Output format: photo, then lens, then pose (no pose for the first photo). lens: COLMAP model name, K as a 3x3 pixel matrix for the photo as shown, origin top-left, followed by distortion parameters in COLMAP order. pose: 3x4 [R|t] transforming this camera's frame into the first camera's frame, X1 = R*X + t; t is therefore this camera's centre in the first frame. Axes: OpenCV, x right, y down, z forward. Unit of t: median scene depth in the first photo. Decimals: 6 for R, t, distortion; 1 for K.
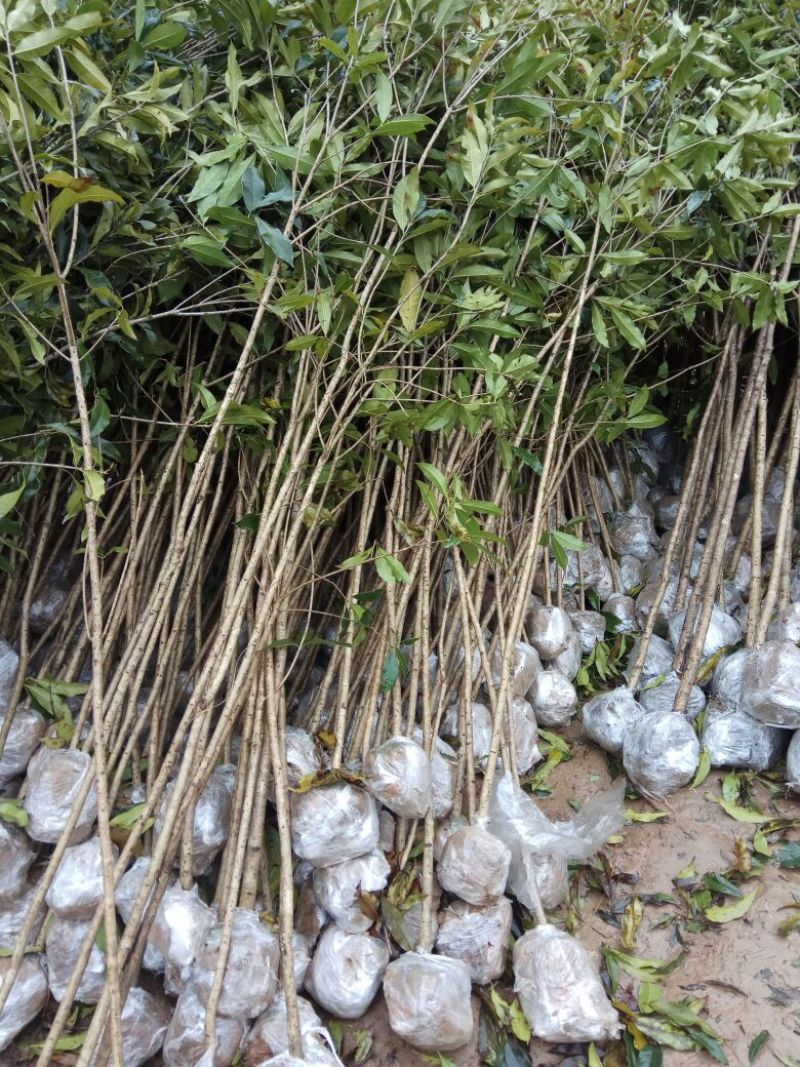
lens RADIAL K [[826.5, 0, 400.0], [0, 826.5, 533.5], [0, 0, 1]] dist [0.010048, -0.011561]
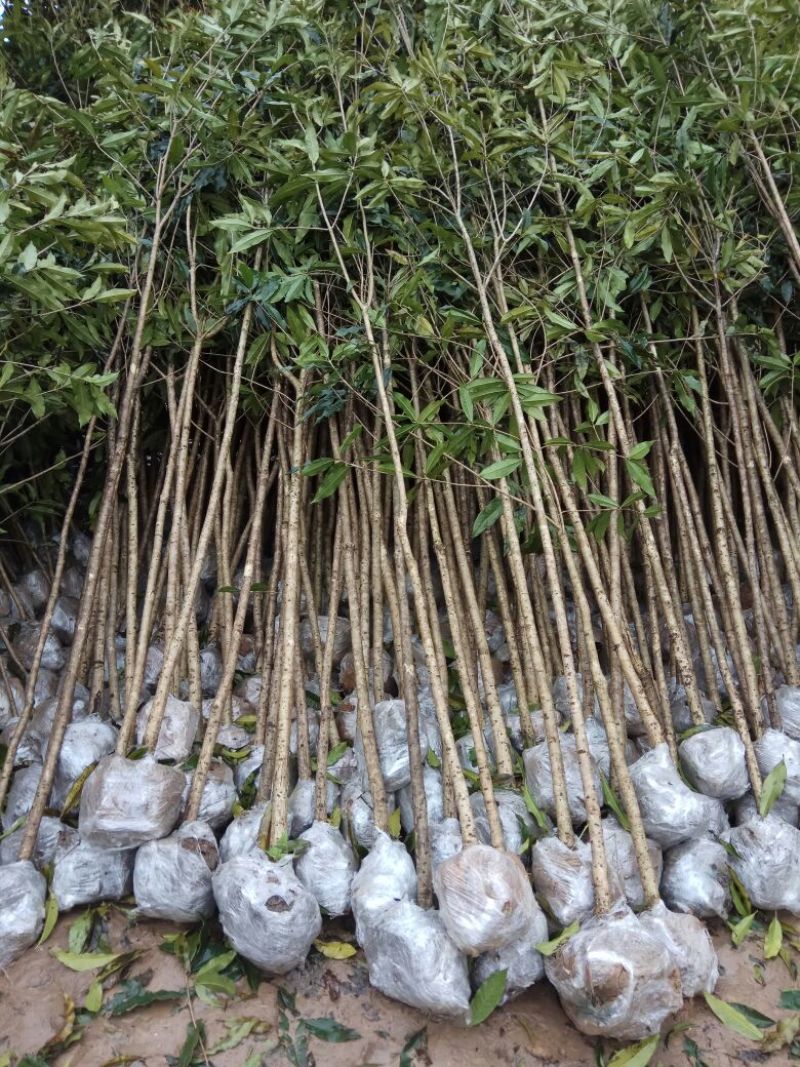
lens RADIAL K [[826.5, 0, 400.0], [0, 826.5, 533.5], [0, 0, 1]] dist [0.010048, -0.011561]
pose [[0.904597, -0.164297, 0.393333, 0.426559], [0.187374, 0.982070, -0.020712, -0.036281], [-0.382878, 0.092436, 0.919163, -0.007975]]
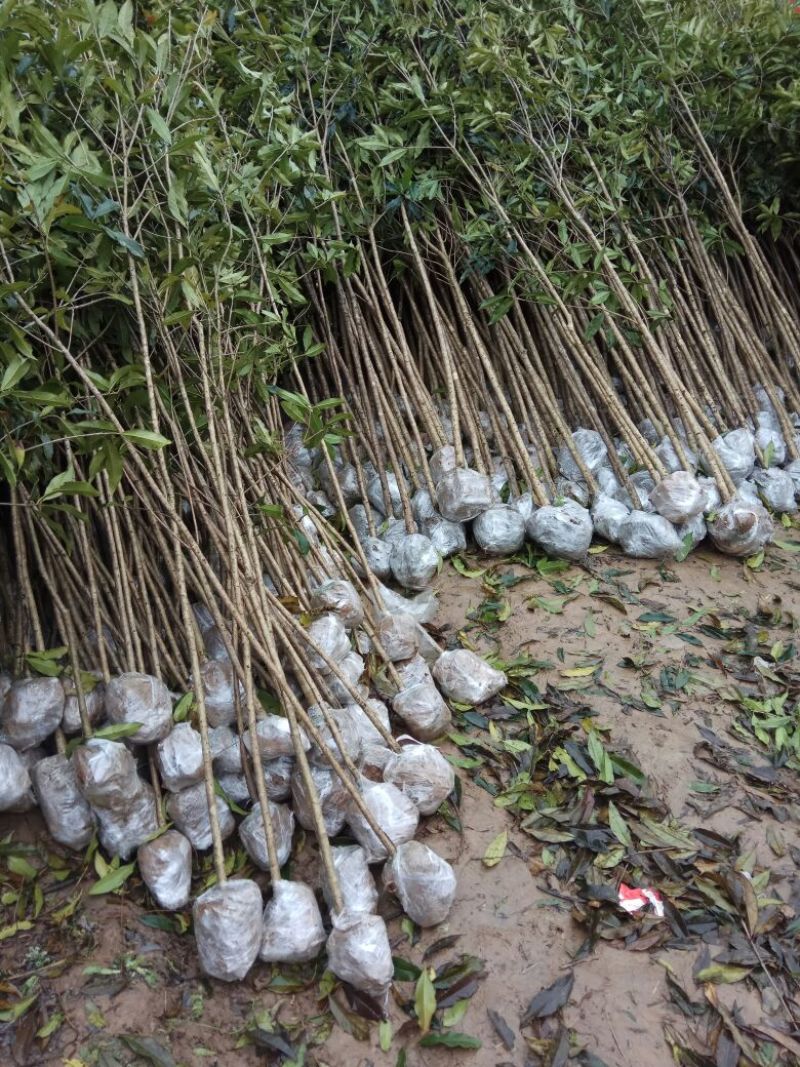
lens RADIAL K [[826.5, 0, 400.0], [0, 826.5, 533.5], [0, 0, 1]] dist [0.010048, -0.011561]
pose [[0.736264, -0.304272, 0.604429, -0.609456], [0.291910, 0.948637, 0.121968, 0.025954], [-0.610495, 0.086638, 0.787267, -0.178073]]
